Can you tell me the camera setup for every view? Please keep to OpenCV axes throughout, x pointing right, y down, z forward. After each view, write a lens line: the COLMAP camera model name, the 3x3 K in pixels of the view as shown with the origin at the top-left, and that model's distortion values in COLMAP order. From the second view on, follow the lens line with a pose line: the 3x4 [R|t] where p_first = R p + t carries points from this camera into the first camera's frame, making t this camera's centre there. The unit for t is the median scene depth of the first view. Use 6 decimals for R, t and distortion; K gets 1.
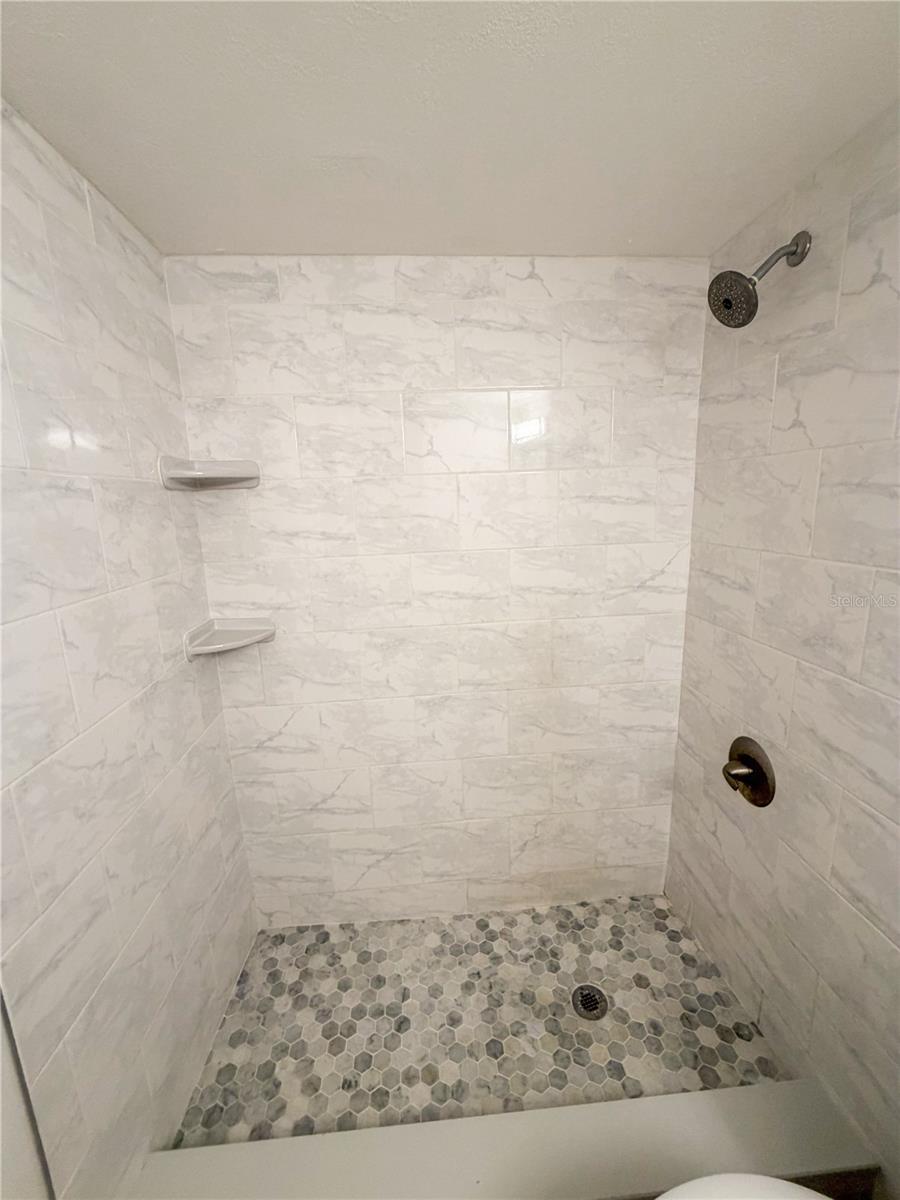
lens RADIAL K [[482.8, 0, 450.8], [0, 482.8, 595.8], [0, 0, 1]] dist [0.000612, -0.000247]
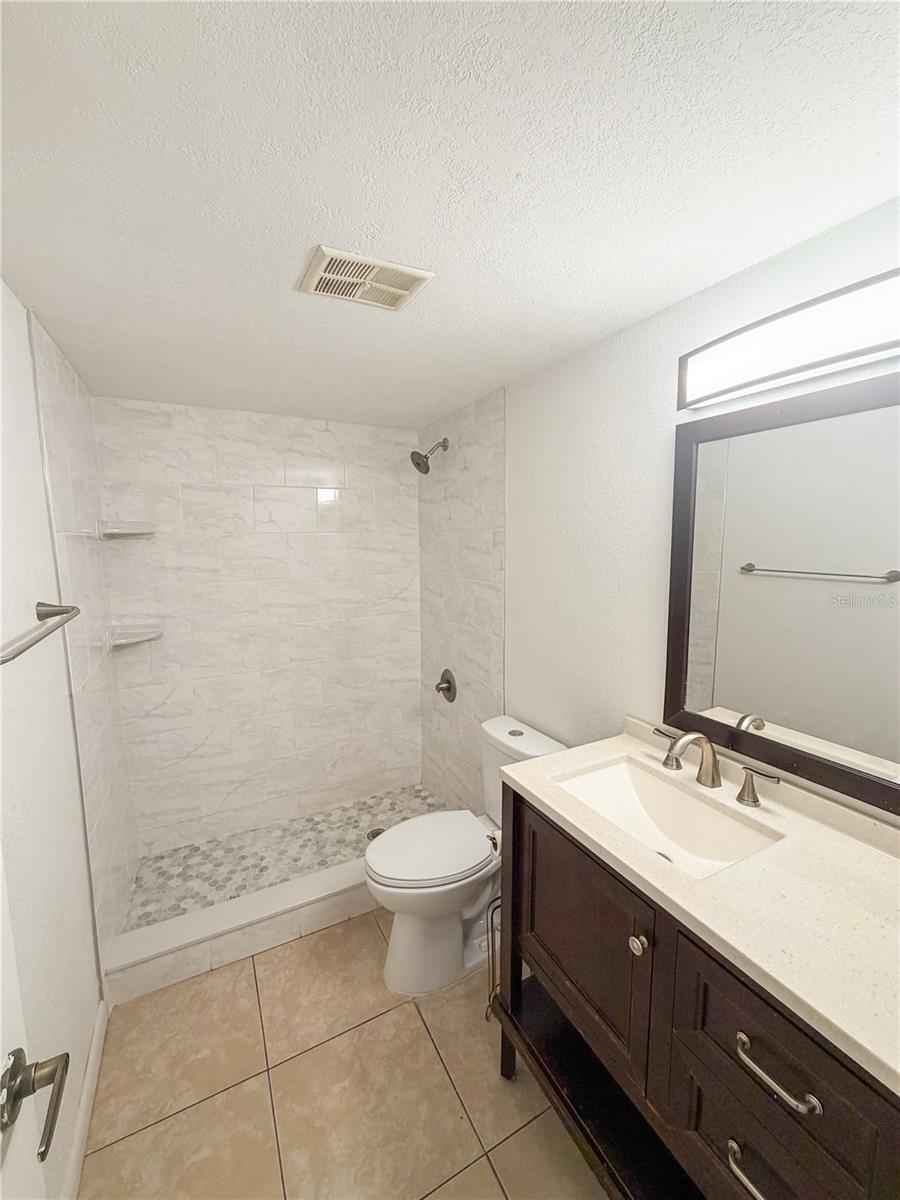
lens RADIAL K [[482.8, 0, 448.6], [0, 482.8, 596.9], [0, 0, 1]] dist [0.000612, -0.000247]
pose [[0.918504, -0.023951, 0.394686, -0.136086], [0.056897, 0.995782, -0.071982, 0.122610], [-0.391297, 0.088573, 0.915992, -0.745994]]
